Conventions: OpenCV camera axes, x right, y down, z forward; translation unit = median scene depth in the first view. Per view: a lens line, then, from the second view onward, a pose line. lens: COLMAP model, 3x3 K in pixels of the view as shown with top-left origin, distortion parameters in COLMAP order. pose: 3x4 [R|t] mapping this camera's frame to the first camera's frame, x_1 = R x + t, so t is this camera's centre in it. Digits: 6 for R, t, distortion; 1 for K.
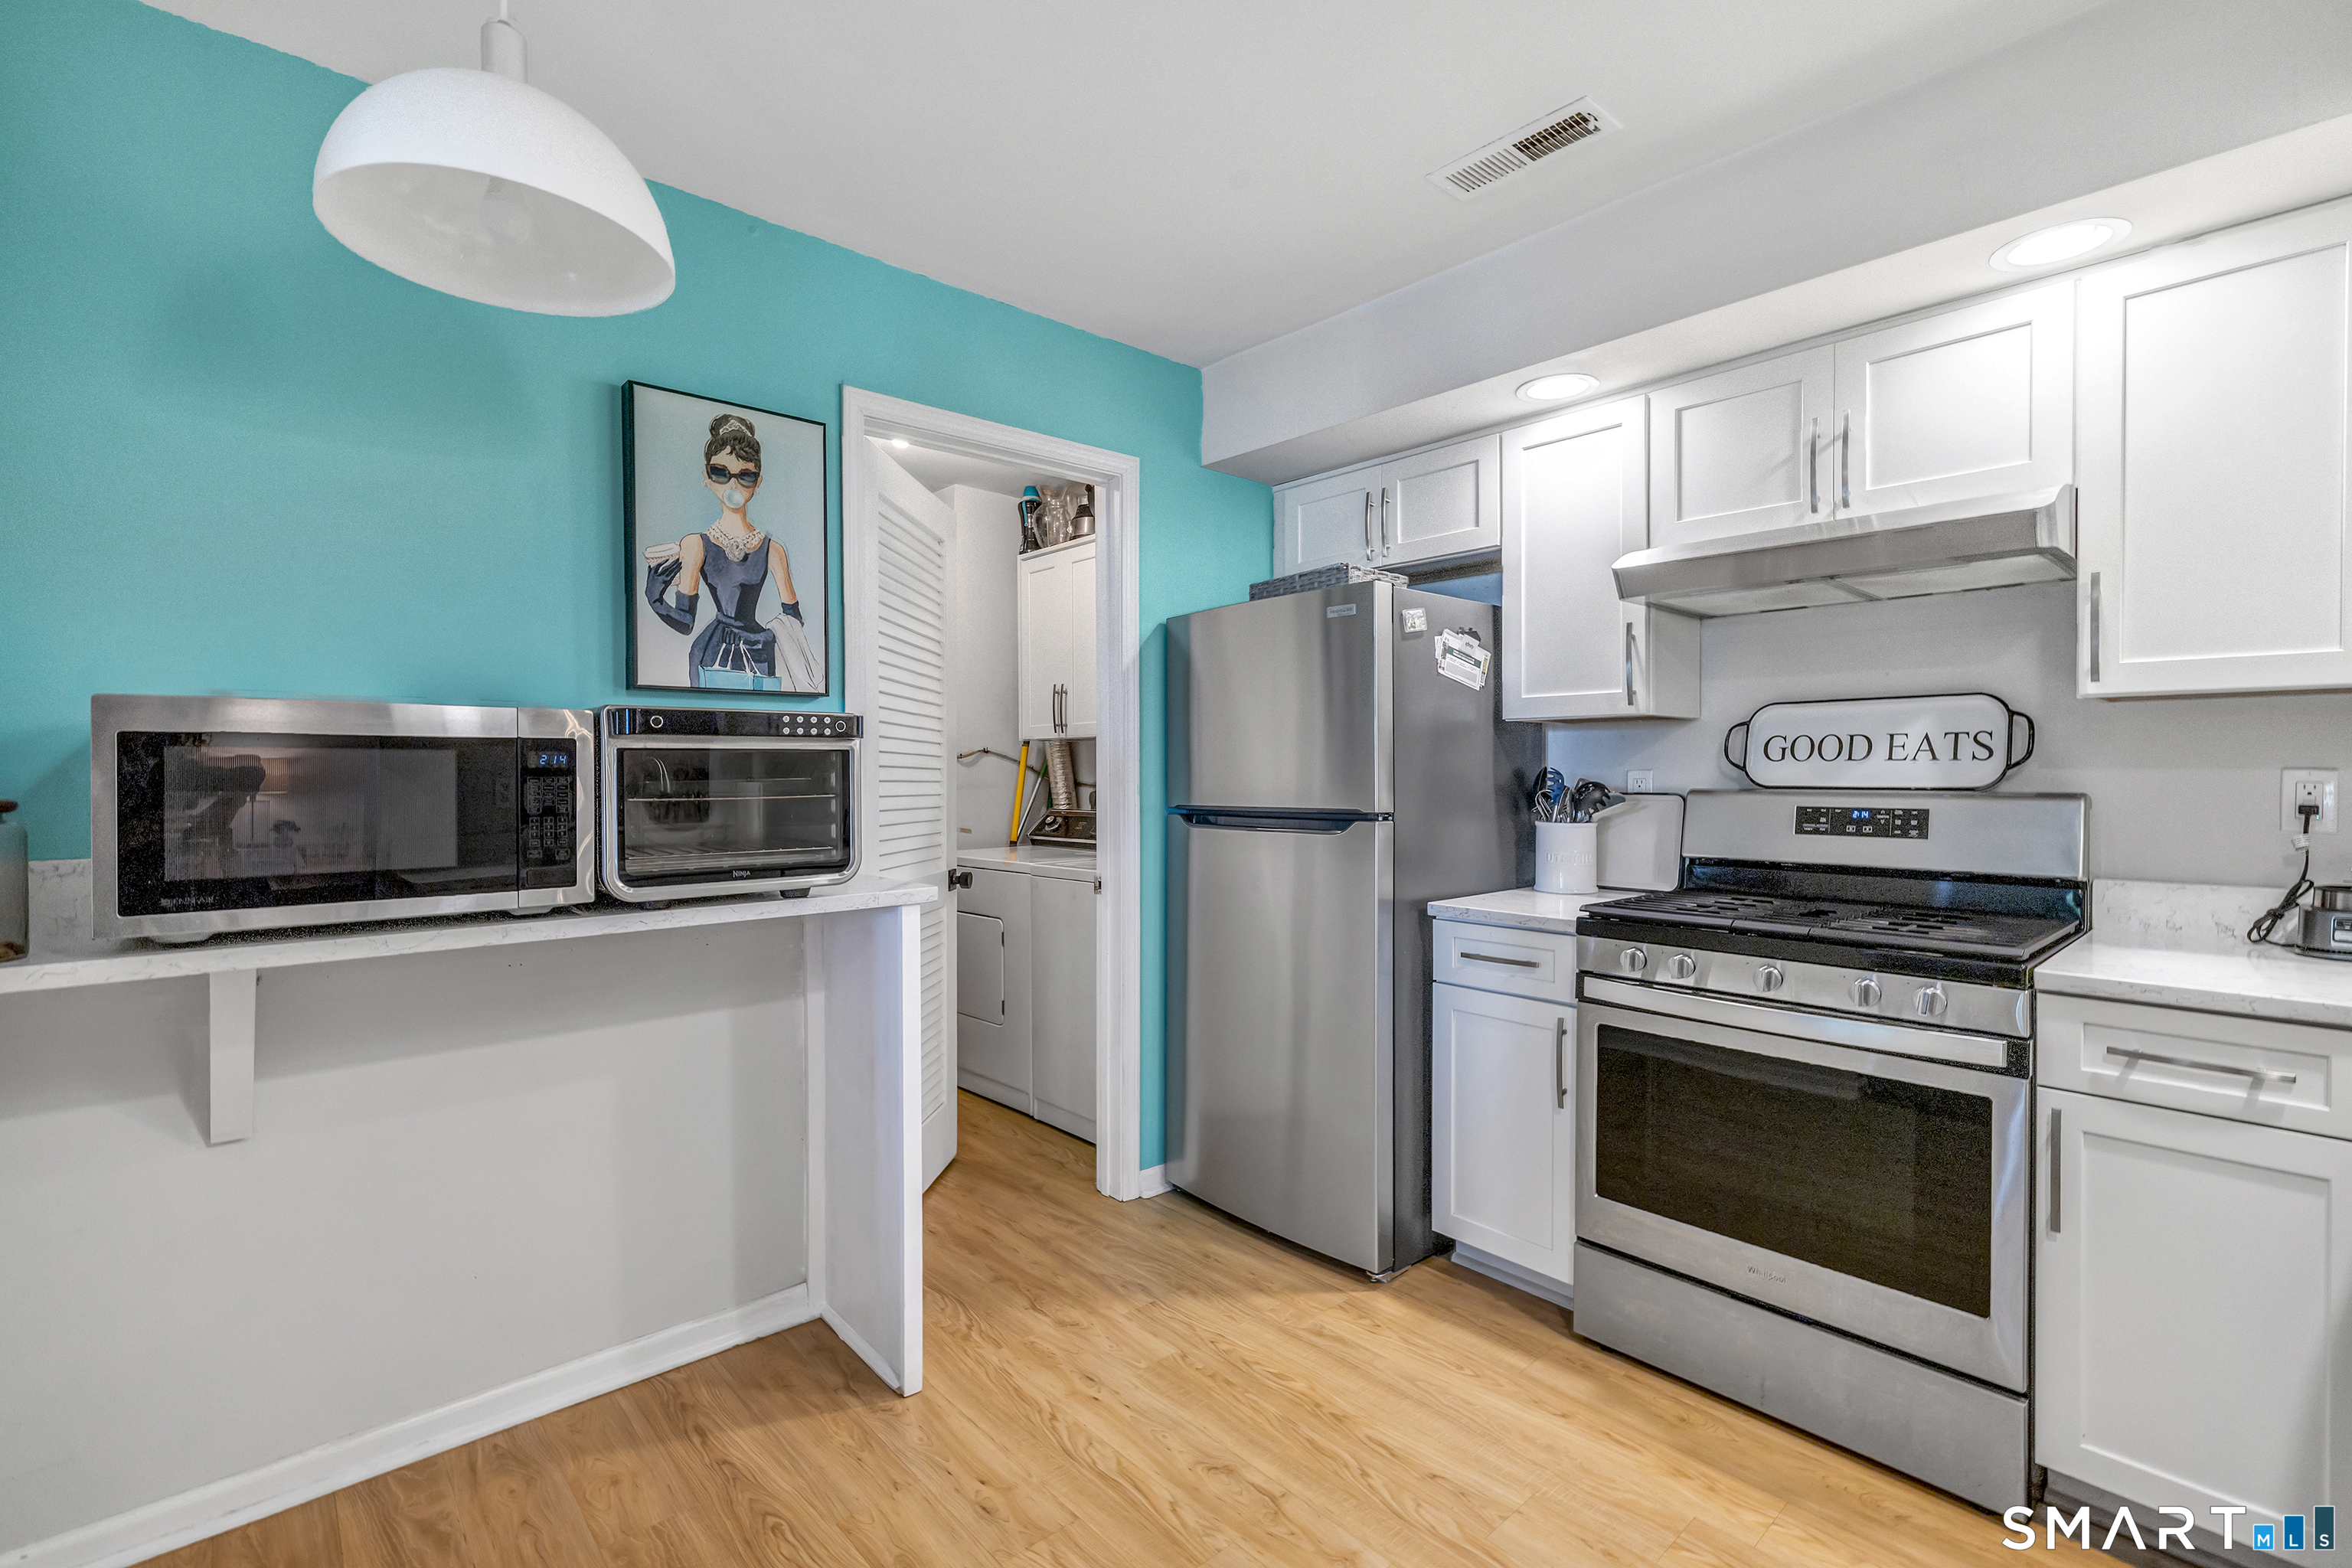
lens RADIAL K [[1072.9, 0, 1136.5], [0, 1072.9, 779.5], [0, 0, 1]] dist [0.000096, 0.002982]
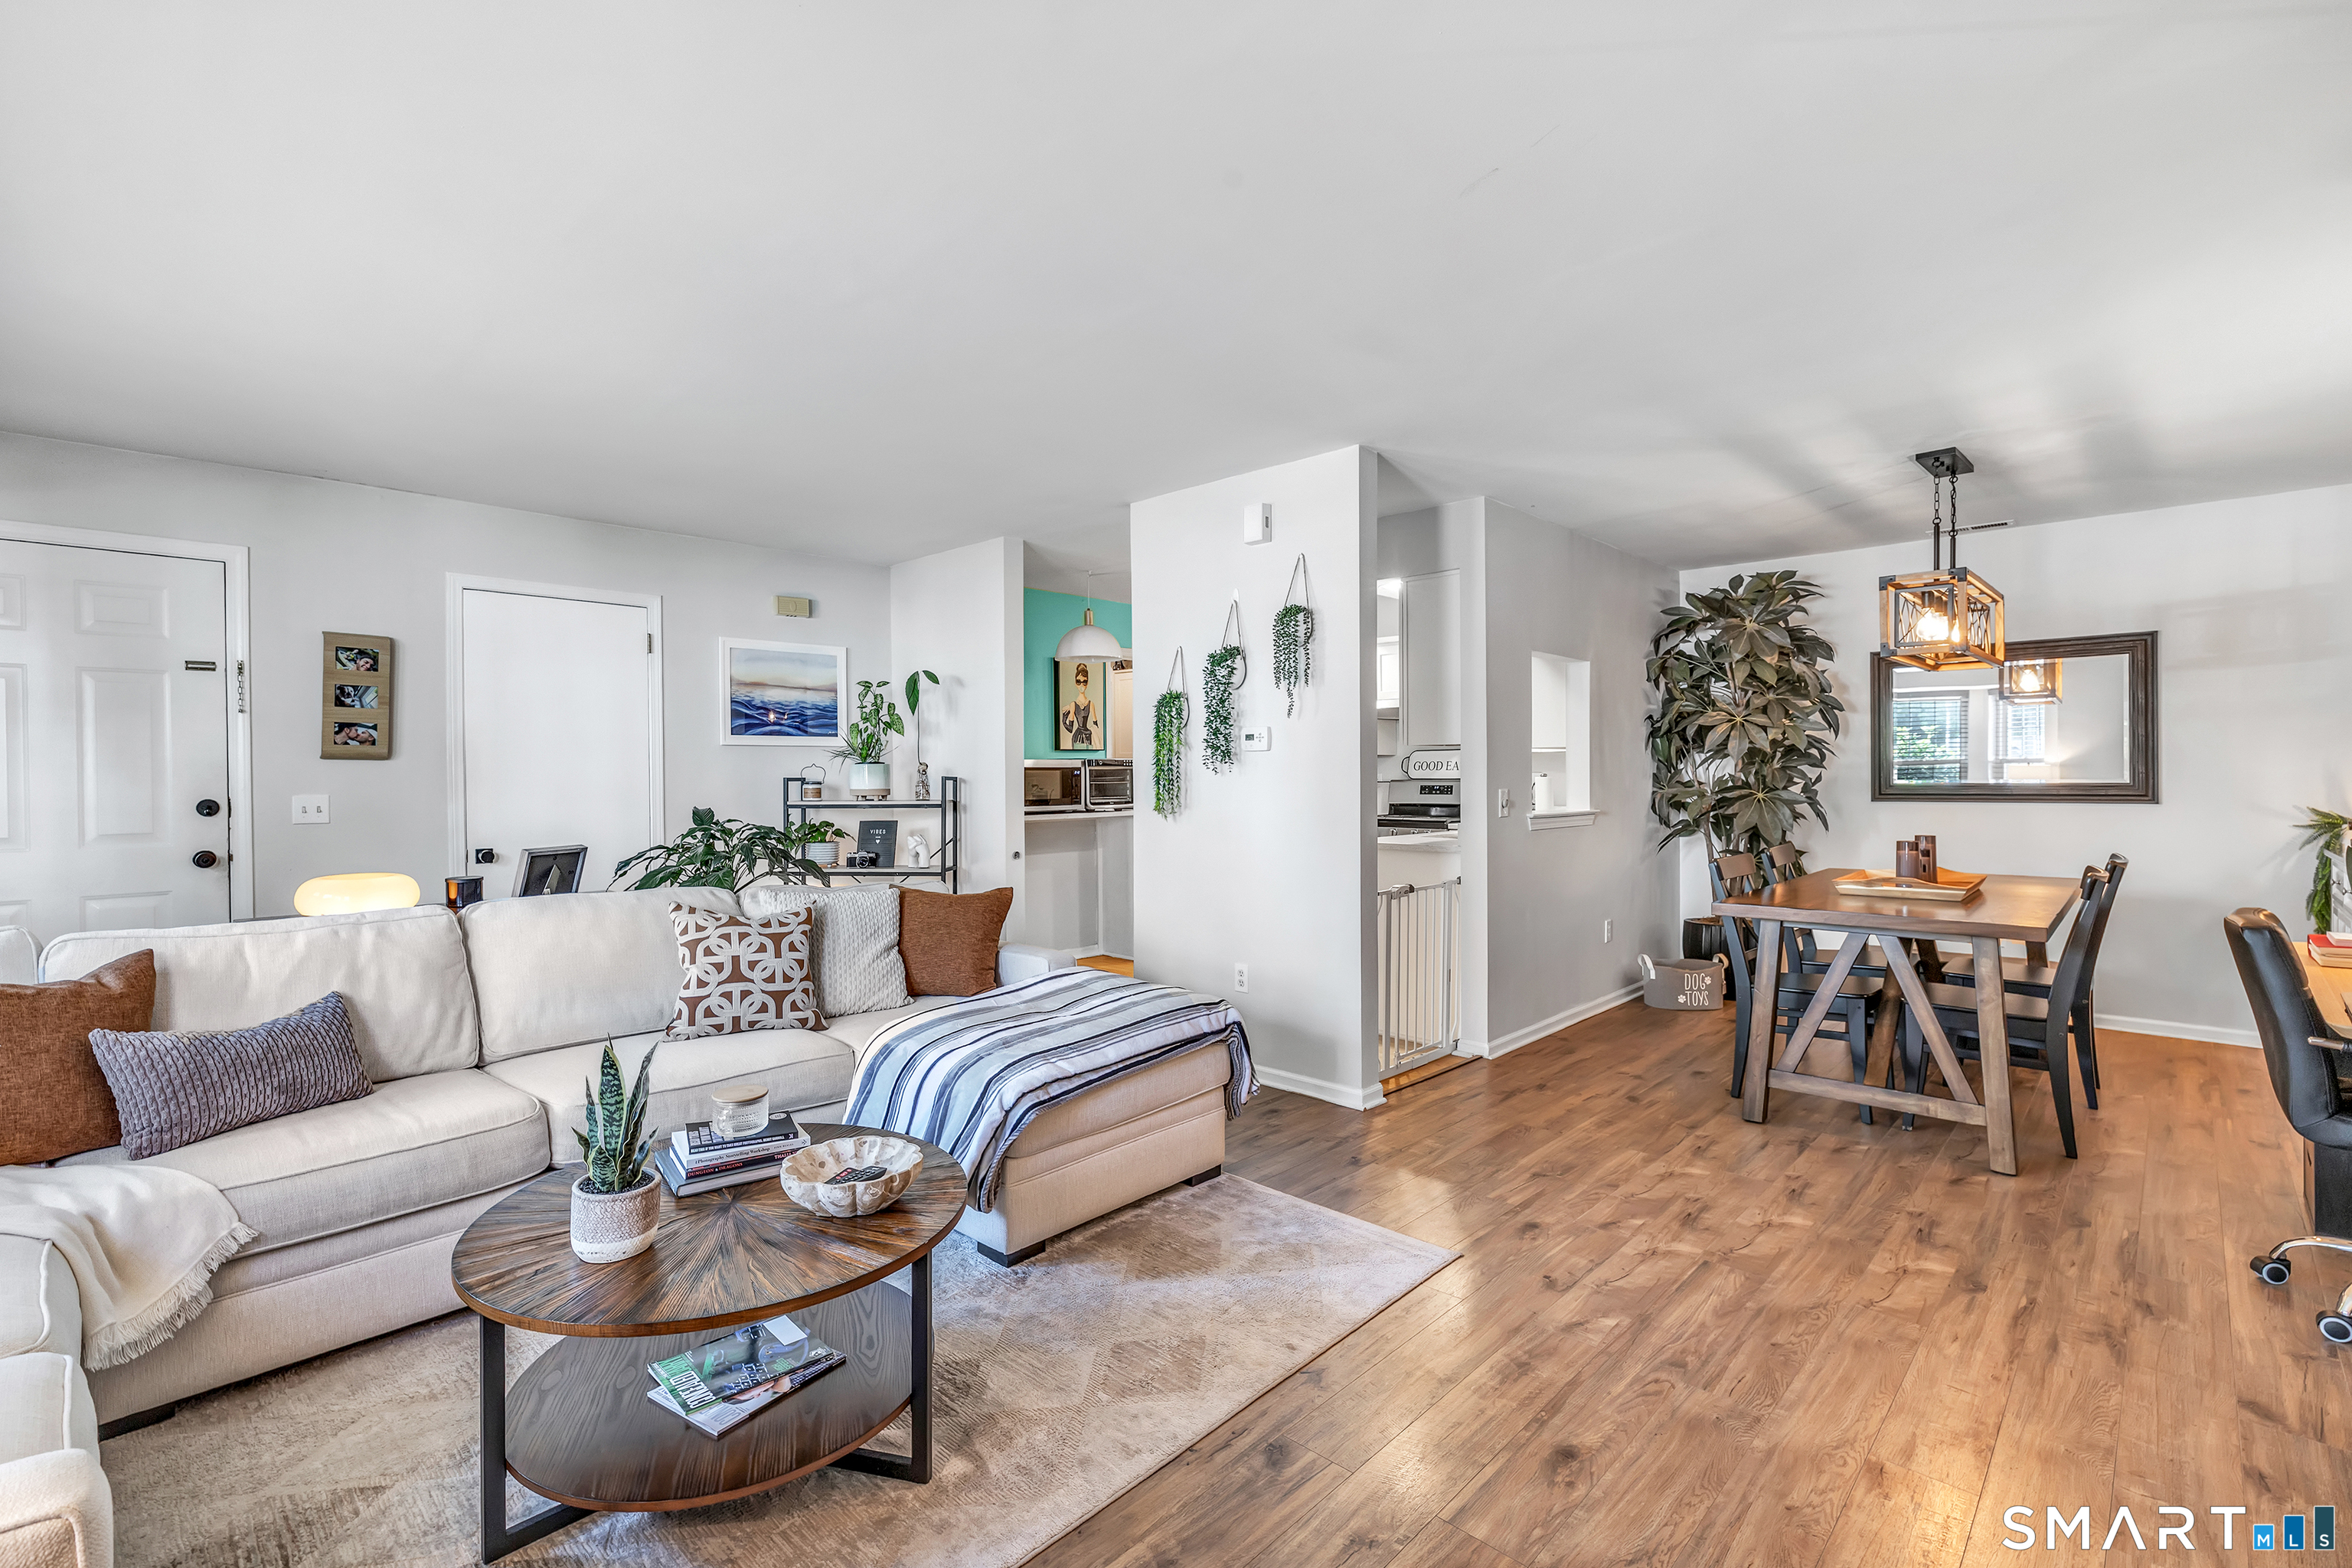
lens RADIAL K [[1072.9, 0, 1161.7], [0, 1072.9, 776.3], [0, 0, 1]] dist [0.000096, 0.002982]
pose [[0.993401, -0.007510, 0.114444, -0.508124], [0.007810, 0.999967, -0.002166, 0.000643], [-0.114424, 0.003045, 0.993427, -2.123111]]
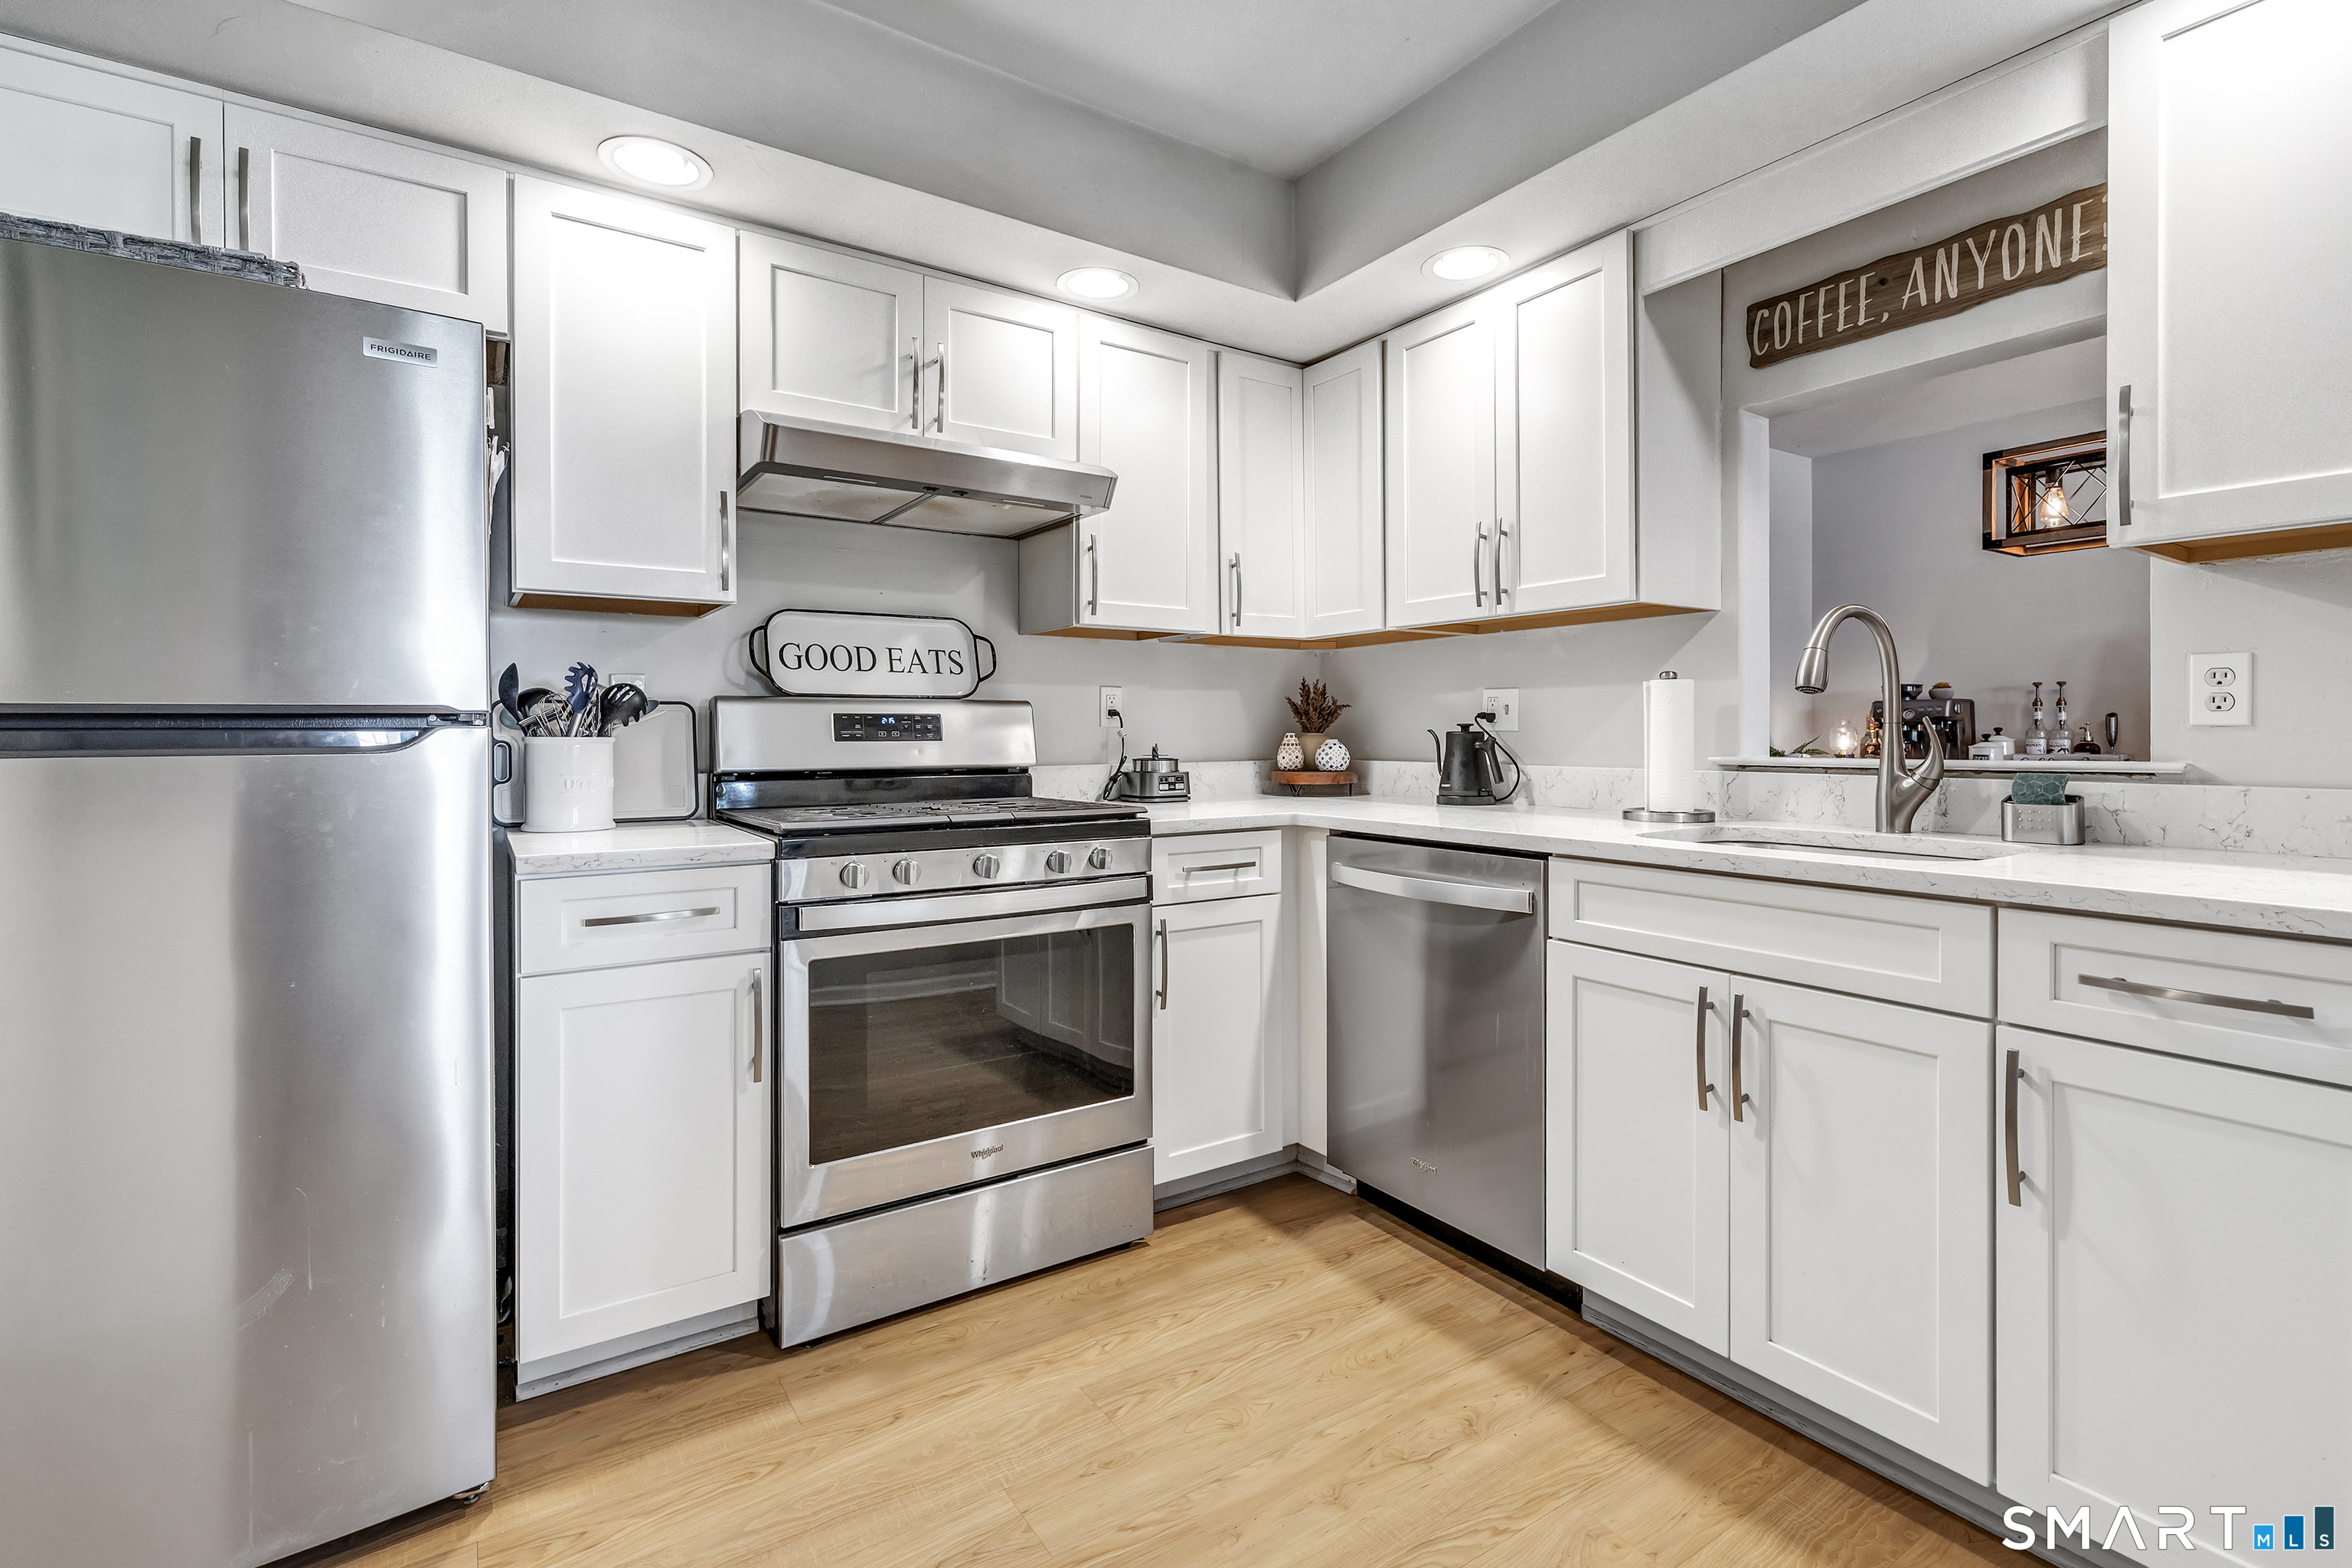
lens RADIAL K [[1072.9, 0, 1193.8], [0, 1072.9, 736.9], [0, 0, 1]] dist [0.000096, 0.002982]
pose [[0.097228, 0.002455, 0.995259, -0.376001], [0.010860, 0.999935, -0.003527, 0.058582], [-0.995203, 0.011151, 0.097195, 0.613335]]
